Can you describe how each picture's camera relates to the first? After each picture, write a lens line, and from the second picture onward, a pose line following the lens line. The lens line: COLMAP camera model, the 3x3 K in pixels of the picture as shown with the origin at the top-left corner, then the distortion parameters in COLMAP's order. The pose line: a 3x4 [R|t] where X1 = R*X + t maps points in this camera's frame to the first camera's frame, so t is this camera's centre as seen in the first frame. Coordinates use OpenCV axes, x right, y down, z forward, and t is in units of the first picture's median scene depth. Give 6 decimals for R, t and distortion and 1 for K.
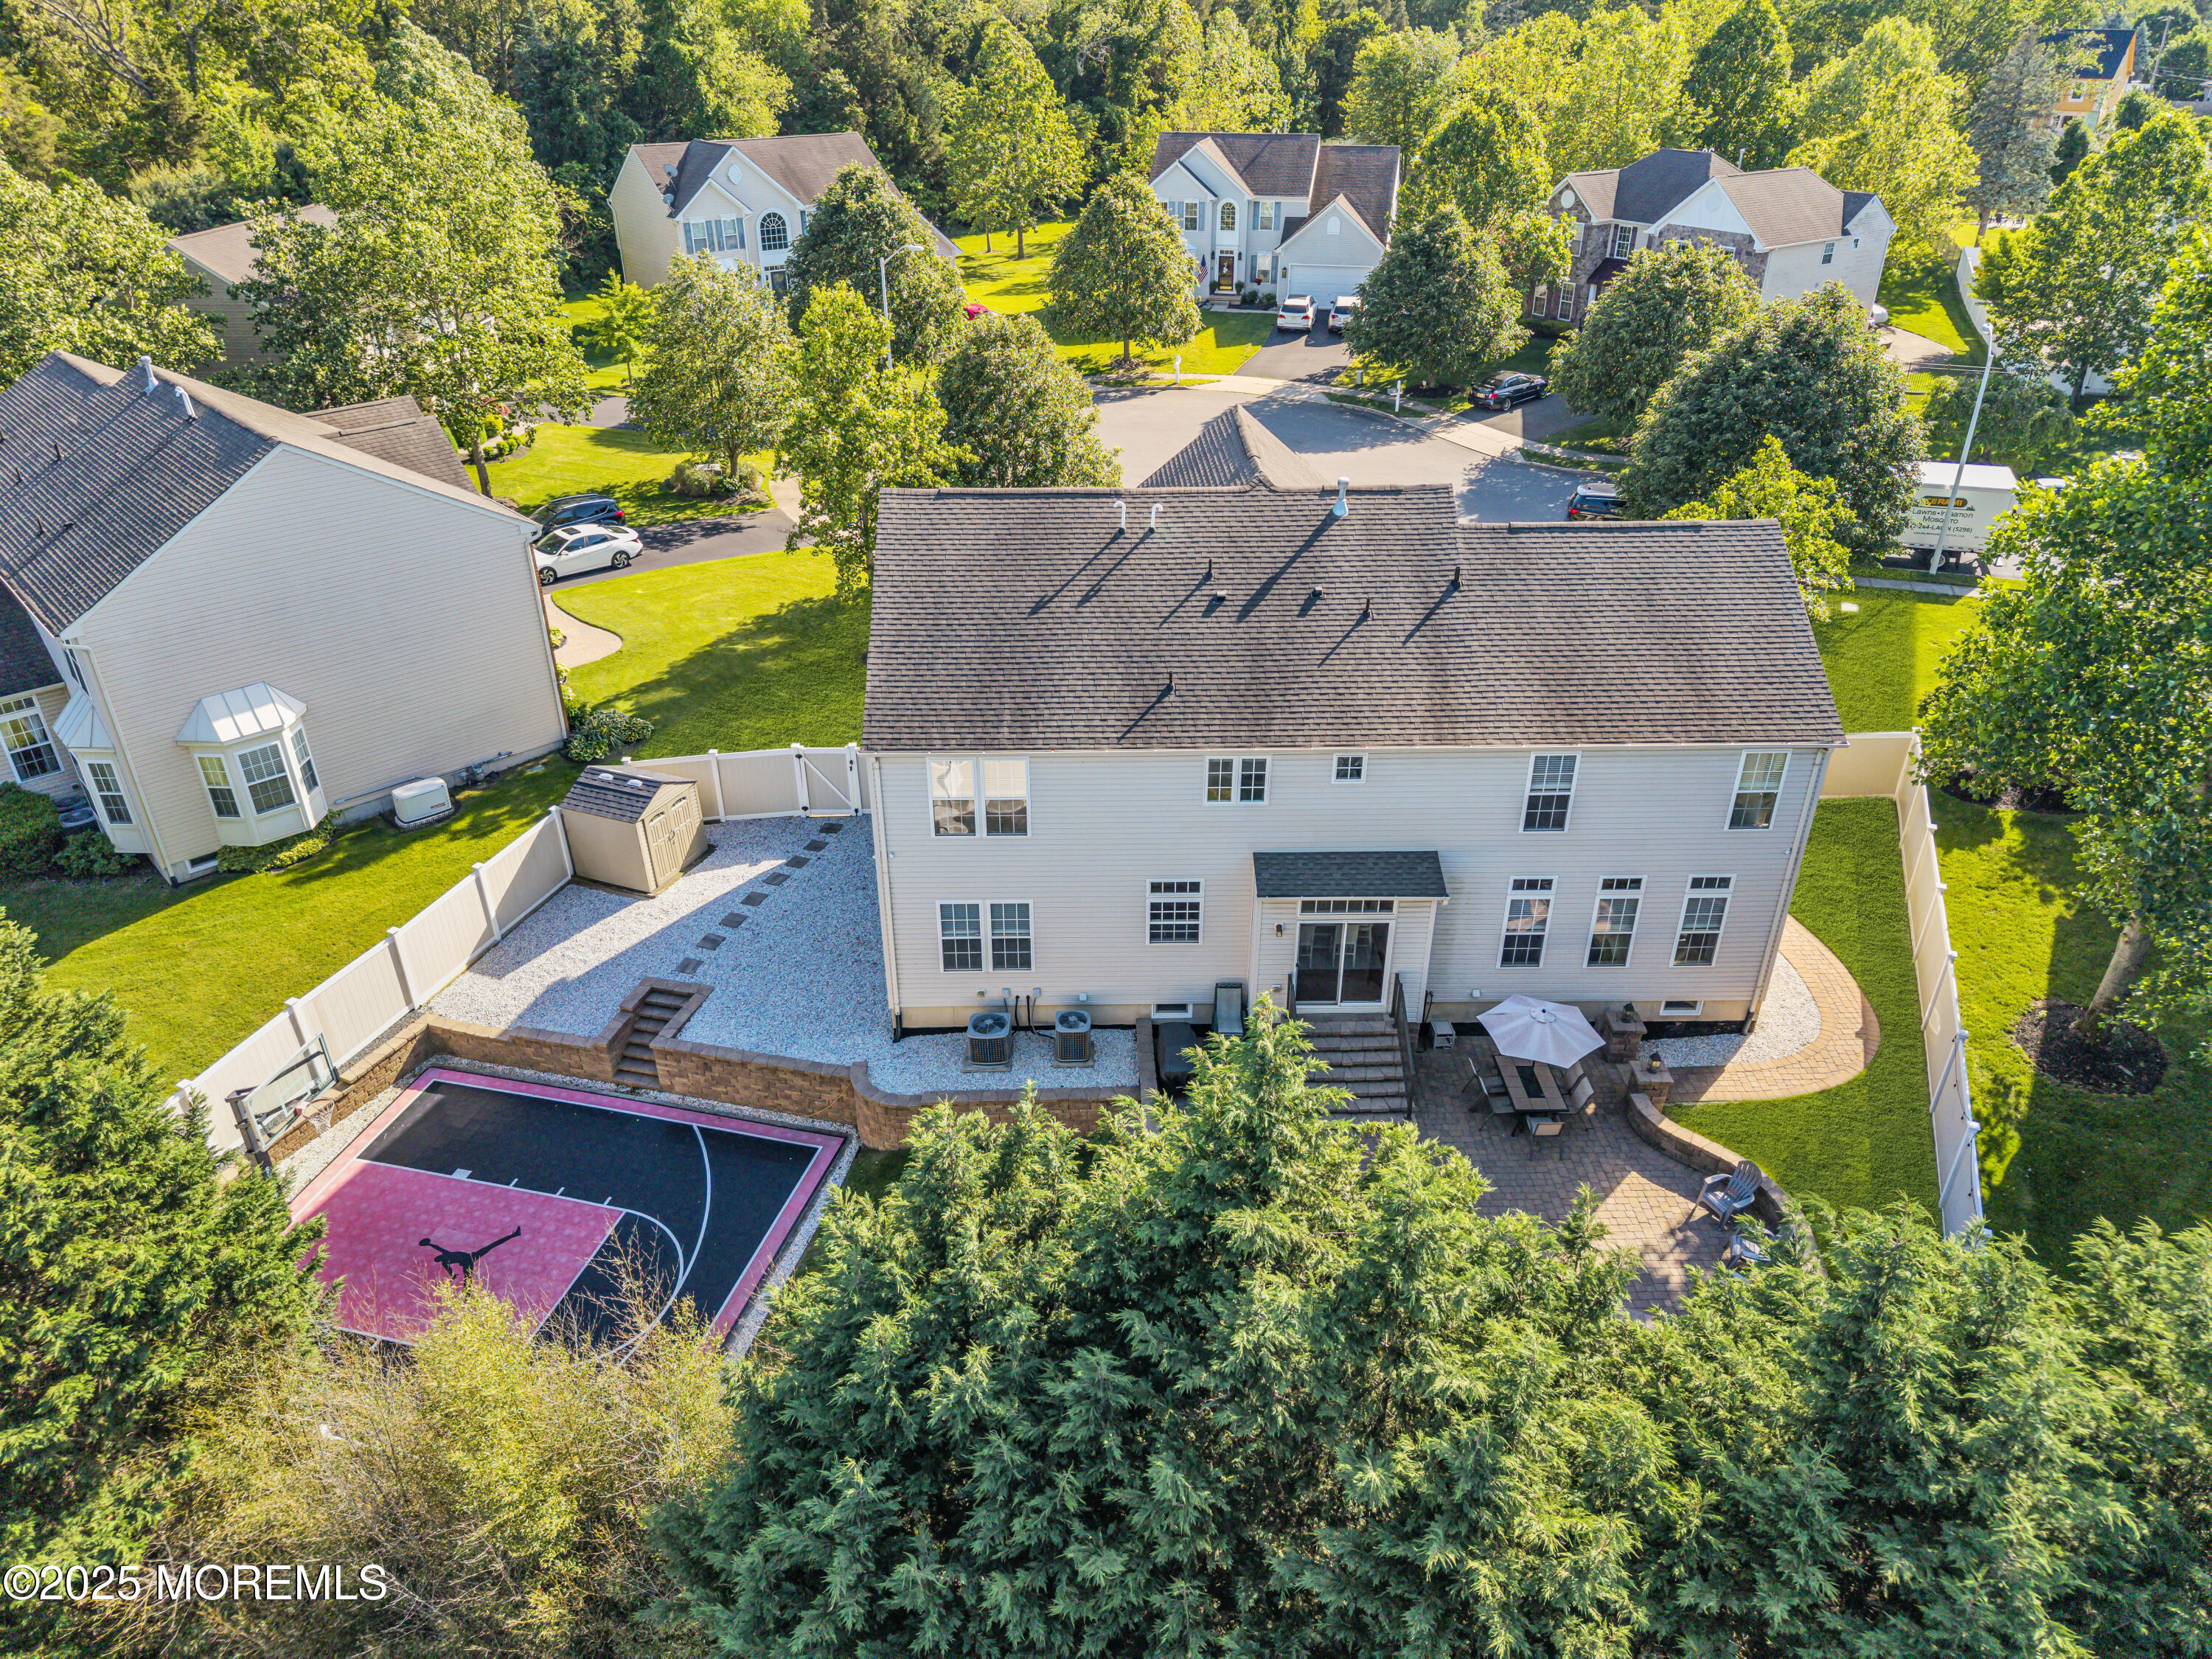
lens RADIAL K [[1504.4, 0, 1102.2], [0, 1504.4, 808.5], [0, 0, 1]] dist [0.037591, -0.000028]
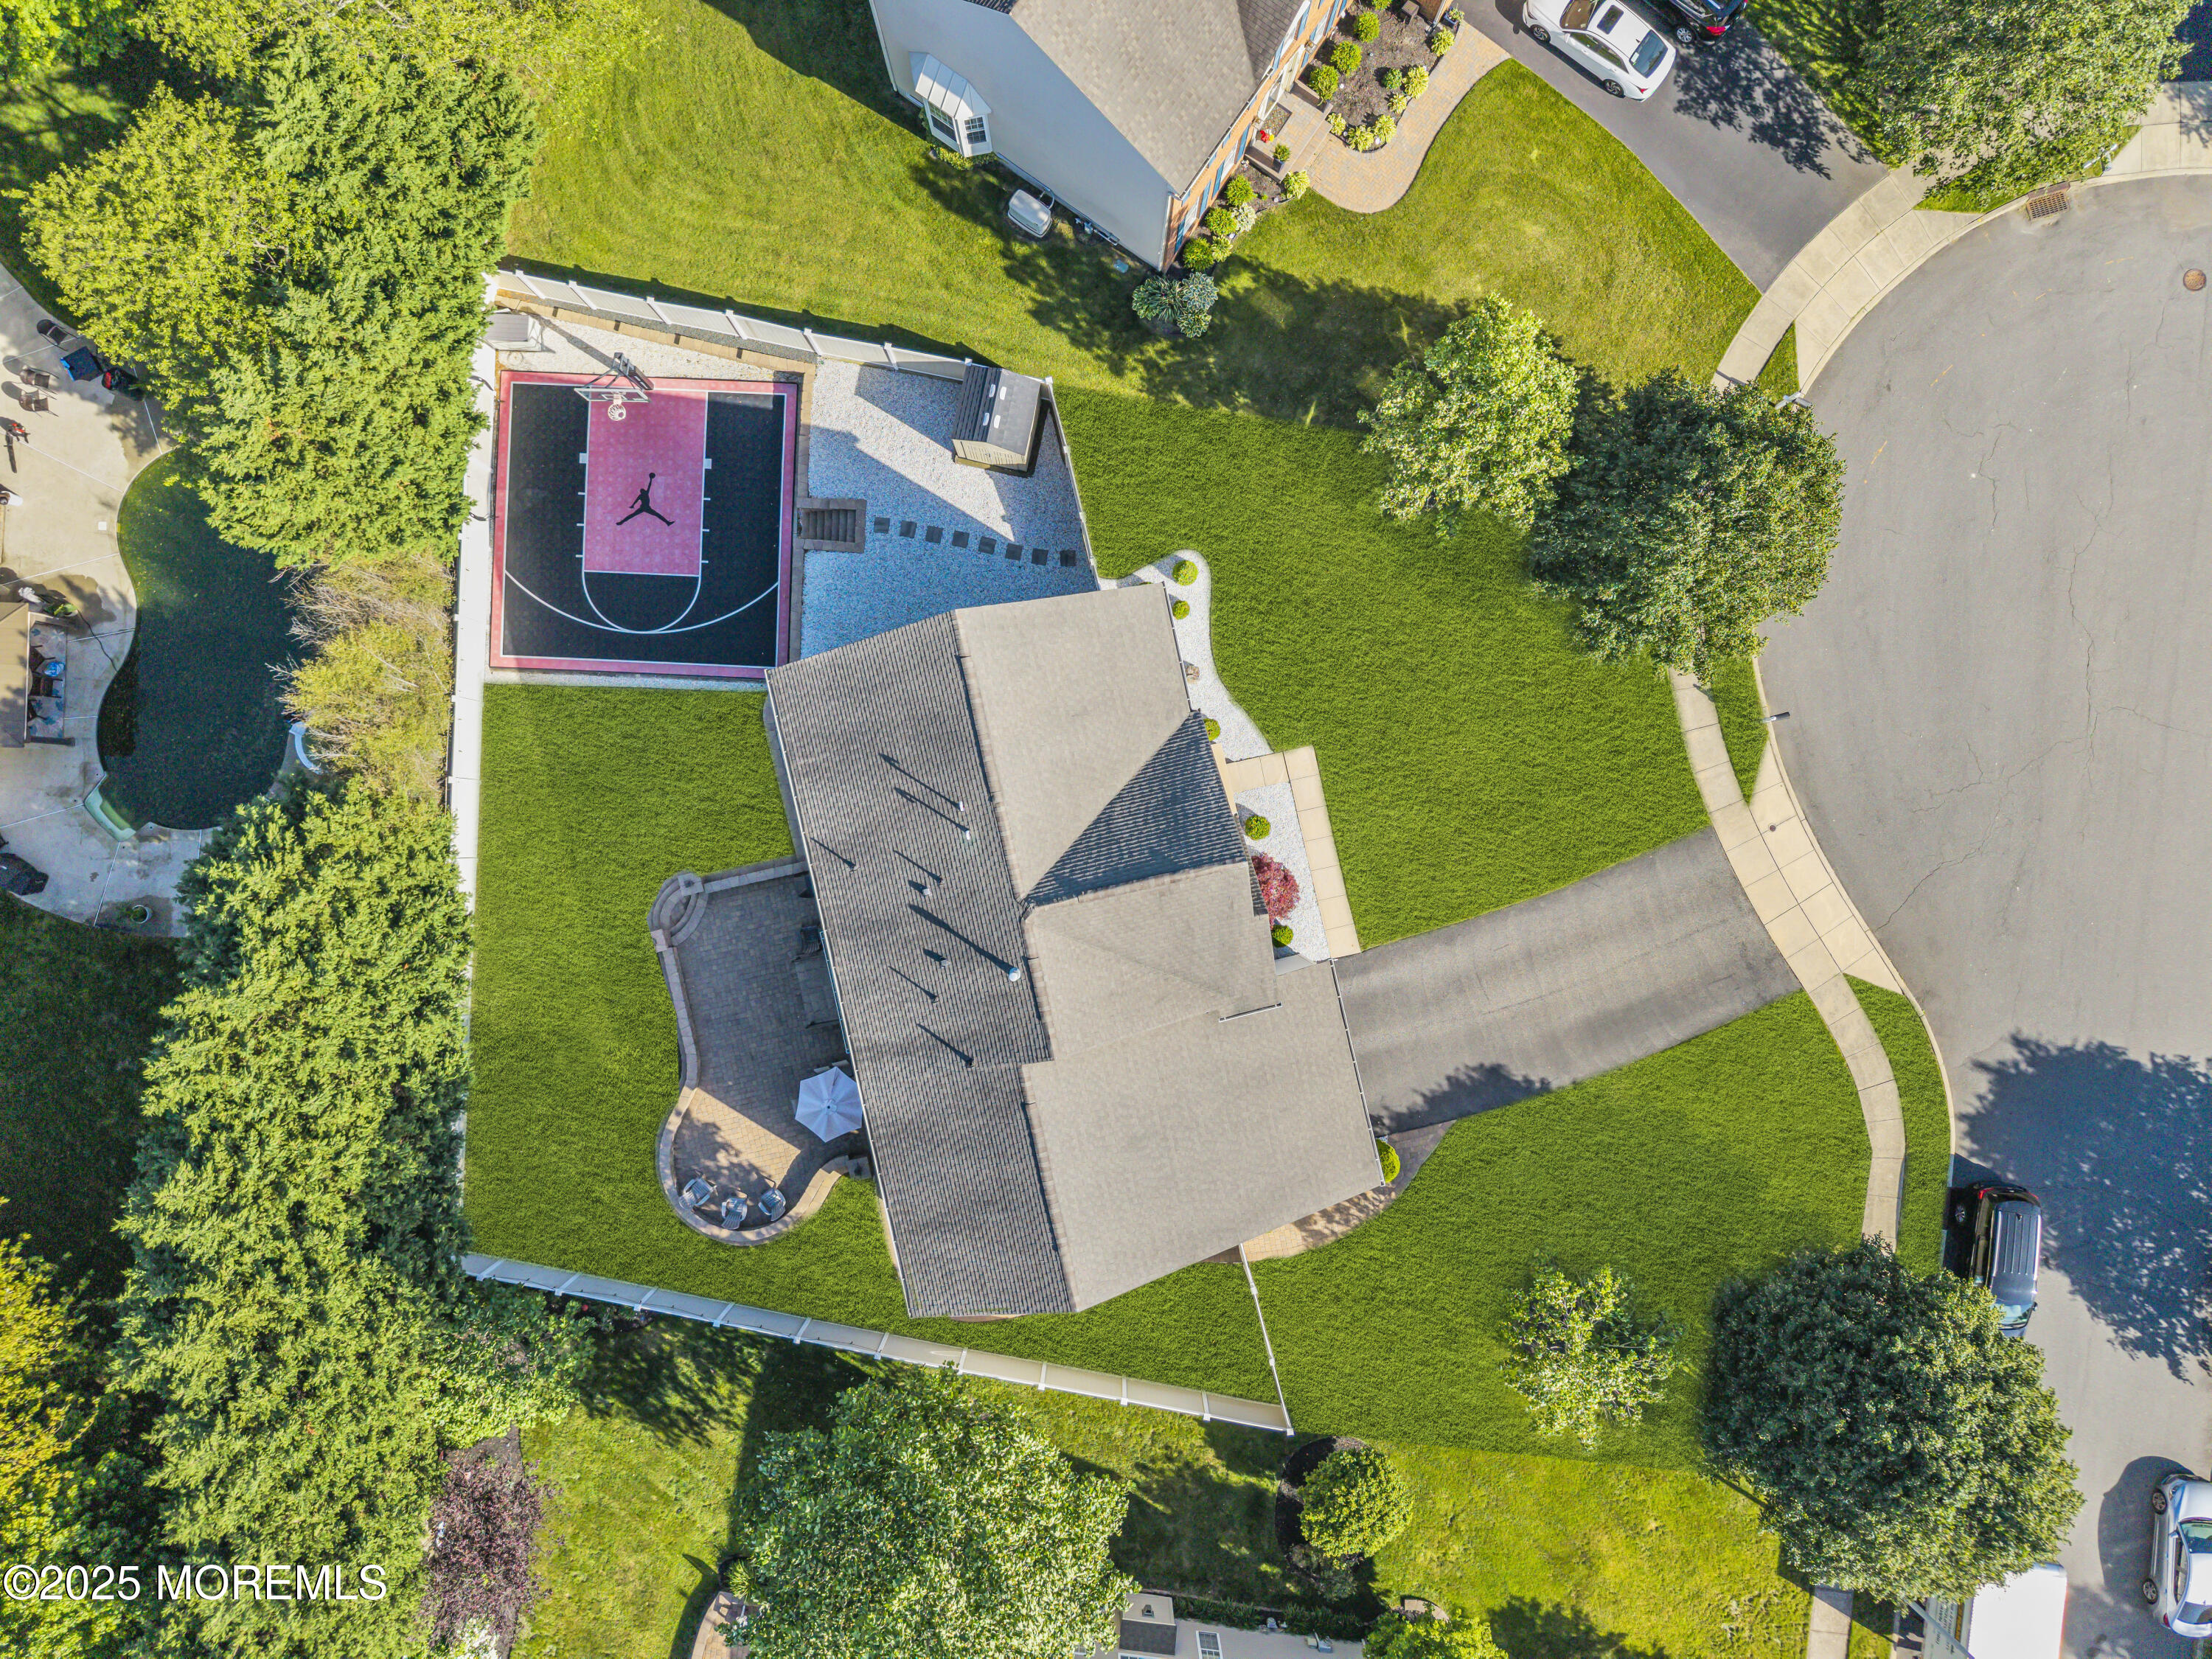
lens RADIAL K [[1553.0, 0, 1099.0], [0, 1553.0, 860.5], [0, 0, 1]] dist [0.060243, 0.000280]
pose [[0.207034, 0.978235, 0.013874, 0.062311], [-0.471430, 0.087327, 0.877569, -1.377395], [0.857257, -0.188227, 0.479250, 0.456076]]
